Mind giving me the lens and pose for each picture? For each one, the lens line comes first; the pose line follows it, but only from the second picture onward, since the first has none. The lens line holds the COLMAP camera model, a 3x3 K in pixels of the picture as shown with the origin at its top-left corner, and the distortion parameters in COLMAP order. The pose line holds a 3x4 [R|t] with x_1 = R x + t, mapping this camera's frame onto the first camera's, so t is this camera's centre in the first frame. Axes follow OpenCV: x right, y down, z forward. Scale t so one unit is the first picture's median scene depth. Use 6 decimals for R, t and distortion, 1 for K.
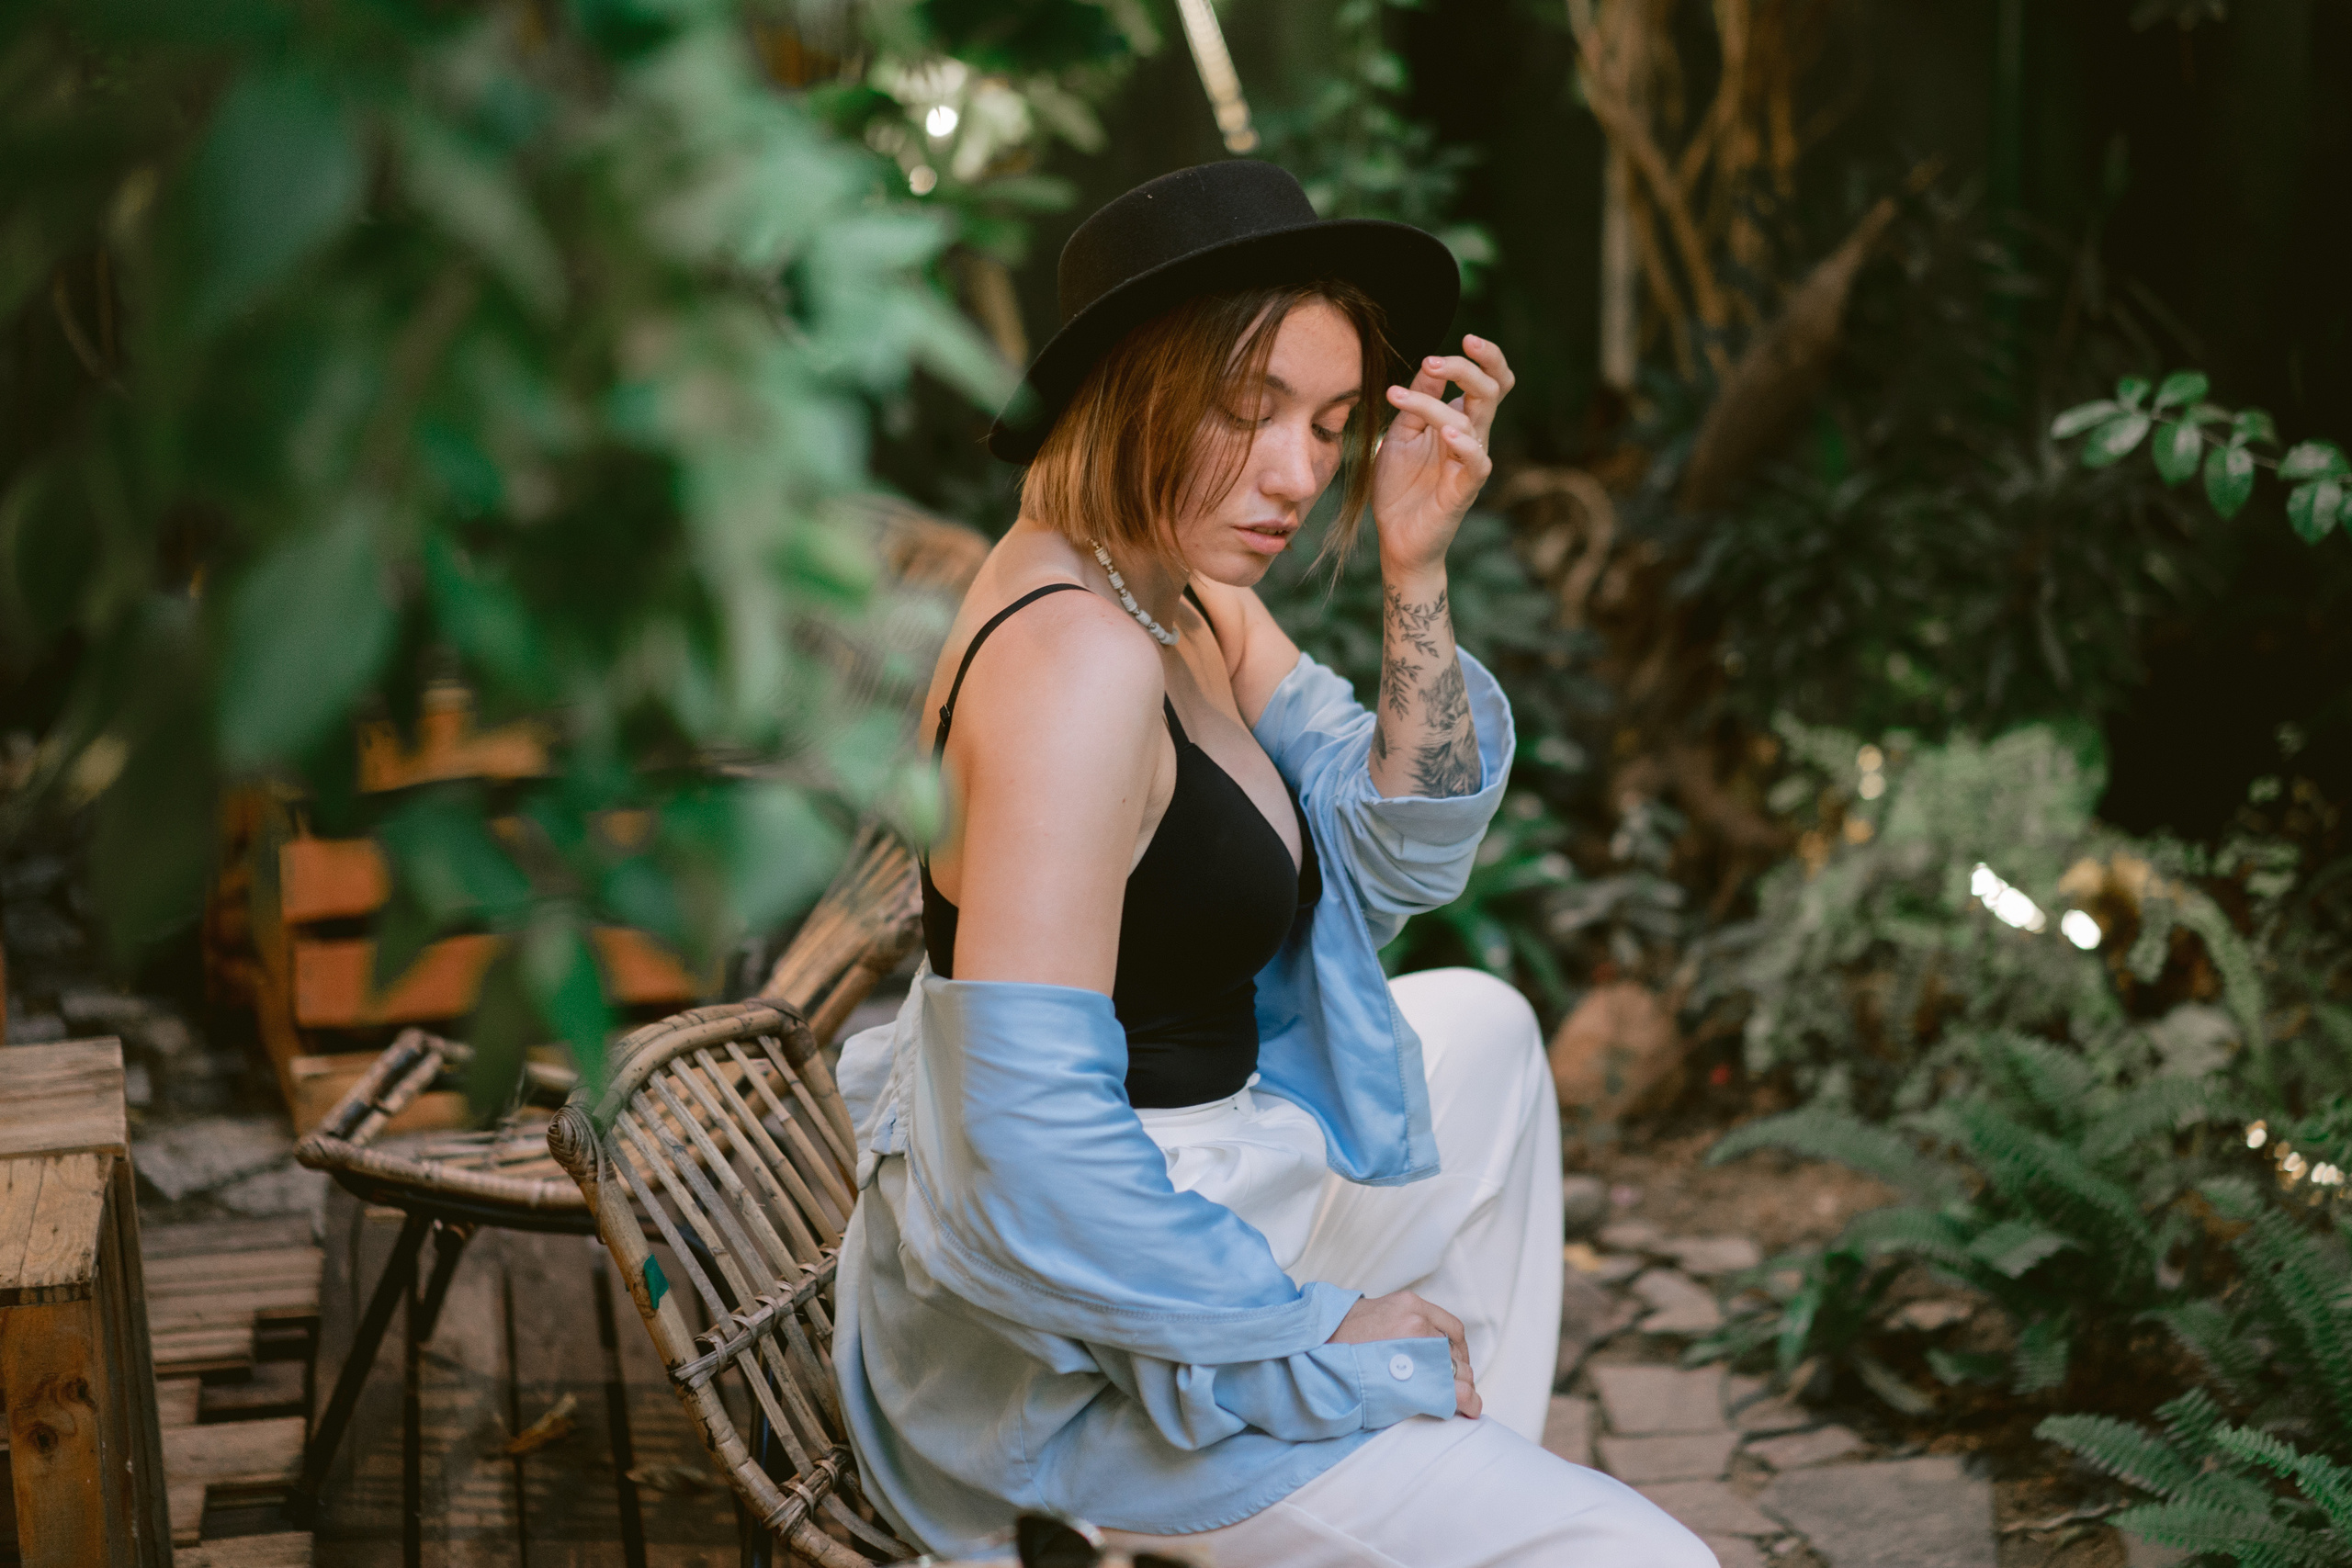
lens RADIAL K [[3793.4, 0, 1166.4], [0, 3793.4, 683.1], [0, 0, 1]] dist [-0.036353, 0.000000]
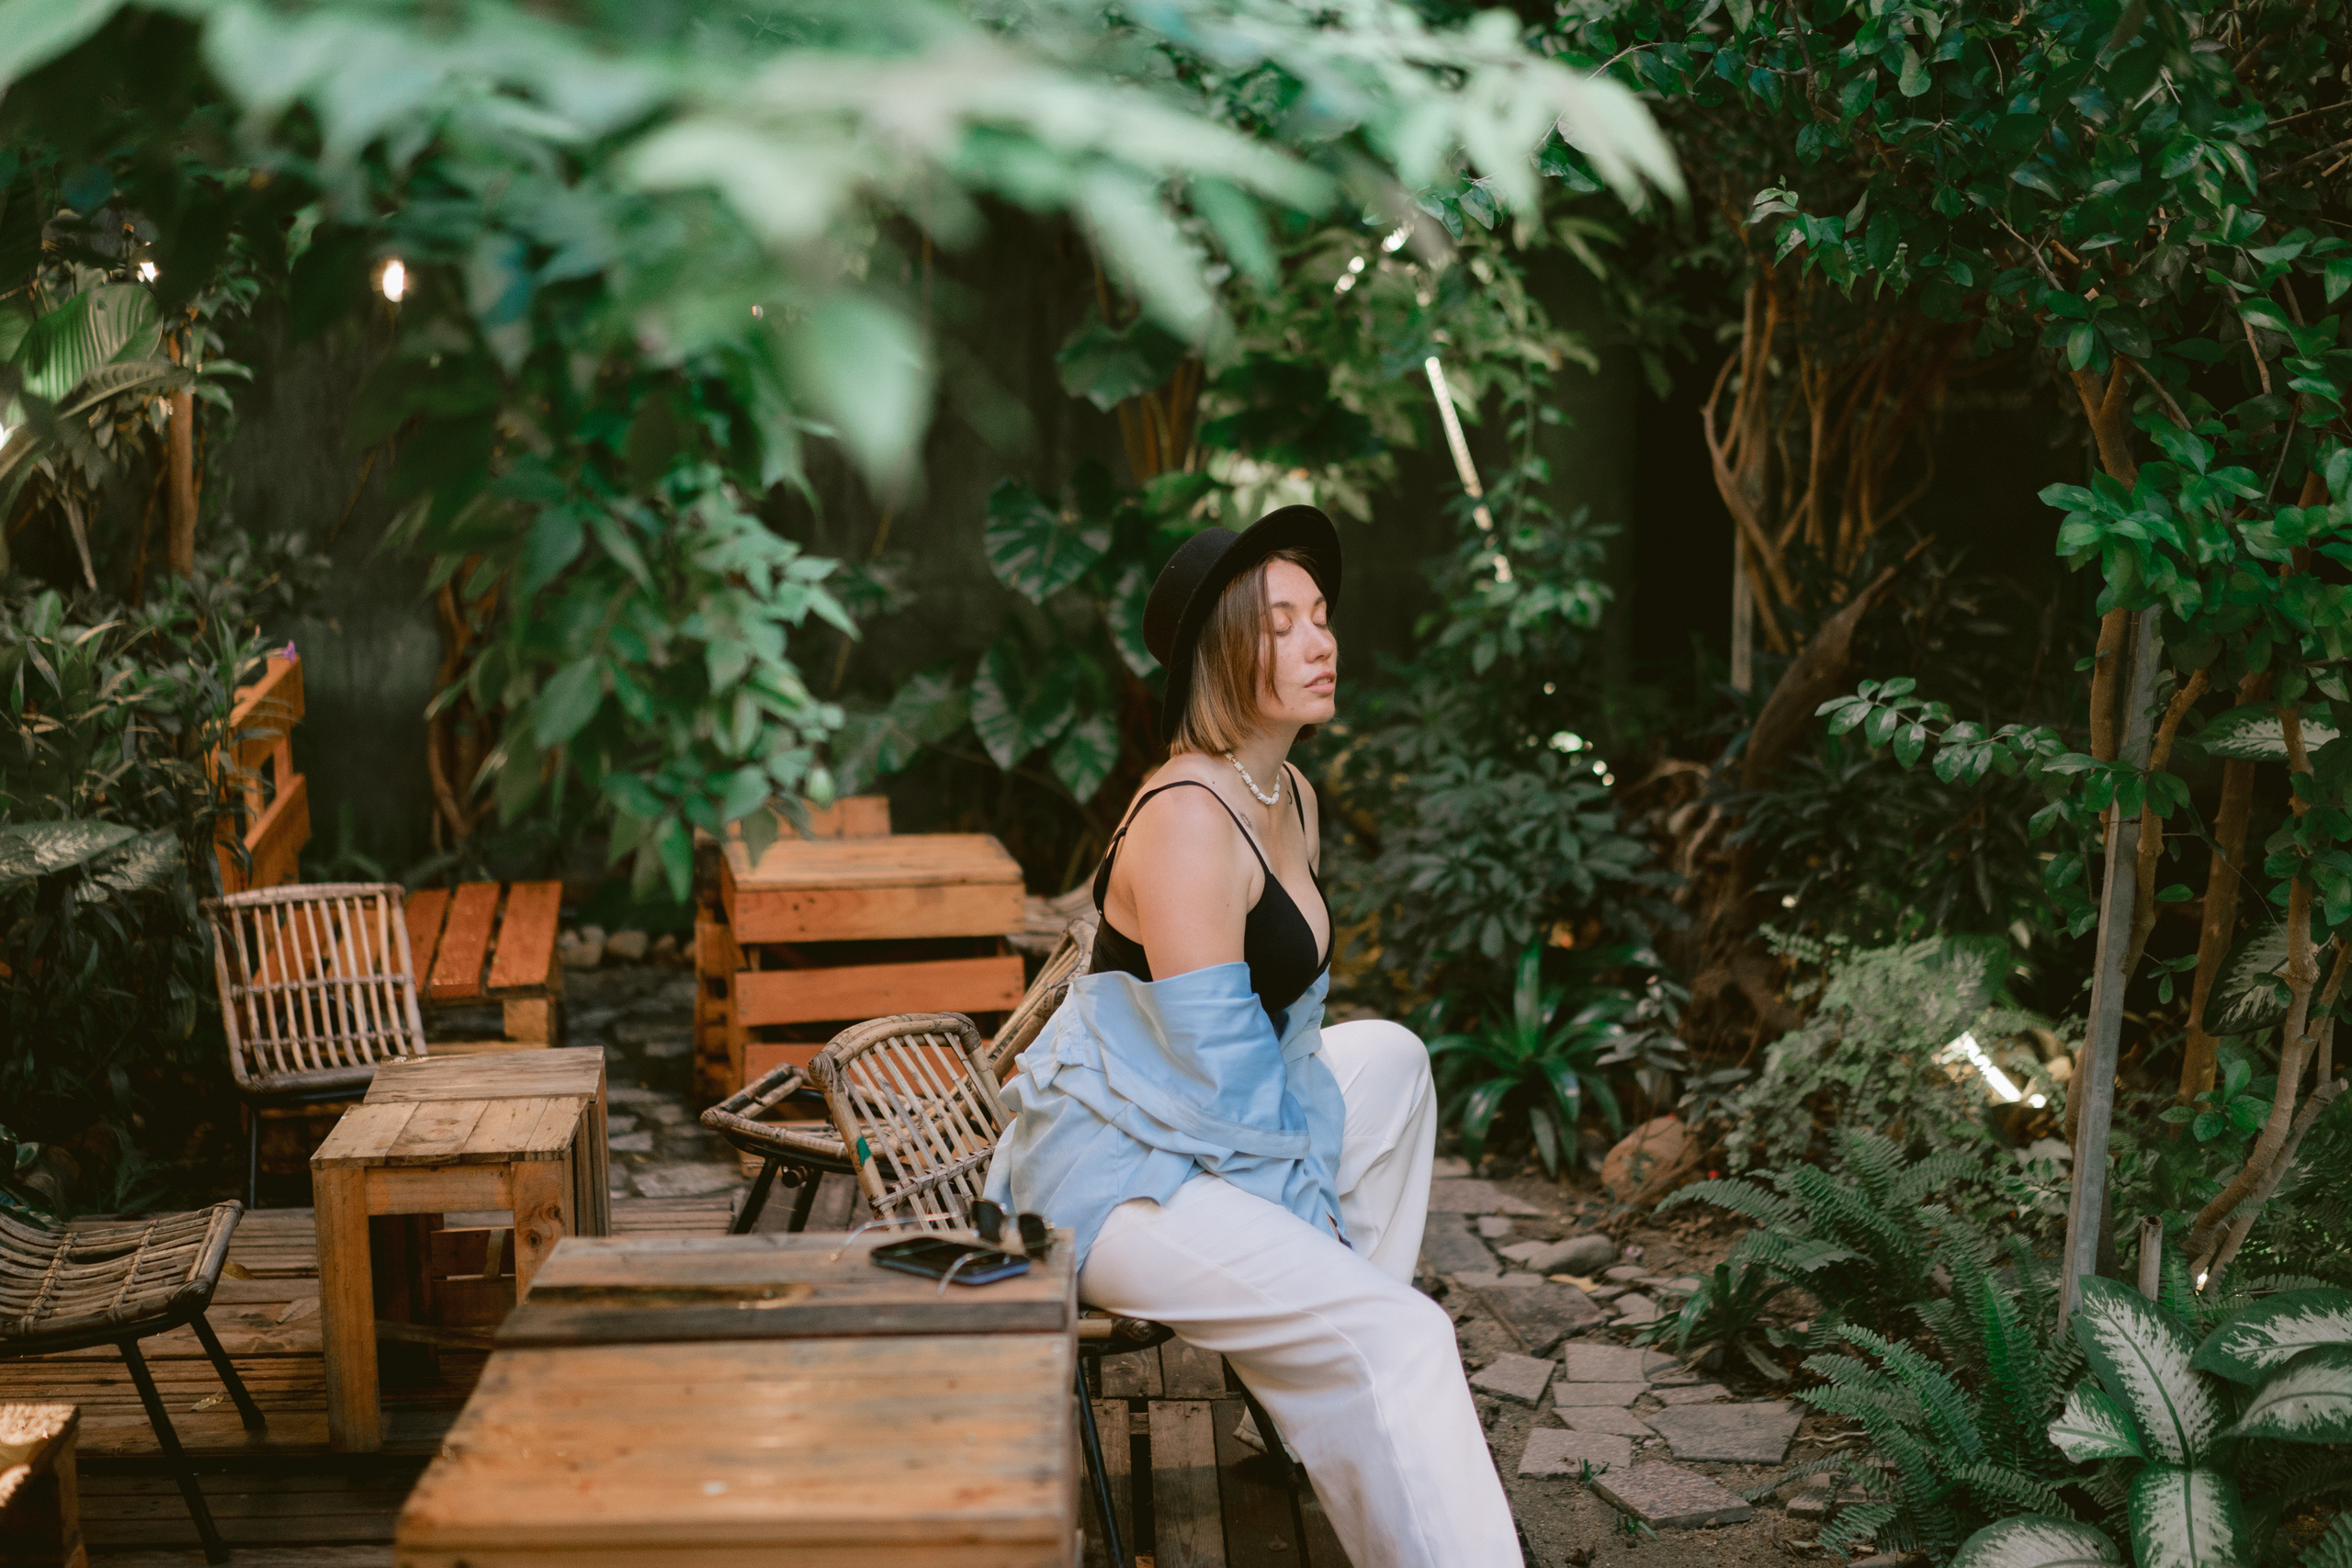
lens RADIAL K [[3793.4, 0, 1176.3], [0, 3793.4, 784.4], [0, 0, 1]] dist [-0.036353, 0.000000]
pose [[0.985852, 0.025256, -0.165705, 0.237311], [-0.036263, 0.997307, -0.063740, 0.073093], [0.163649, 0.068847, 0.984113, -0.588414]]
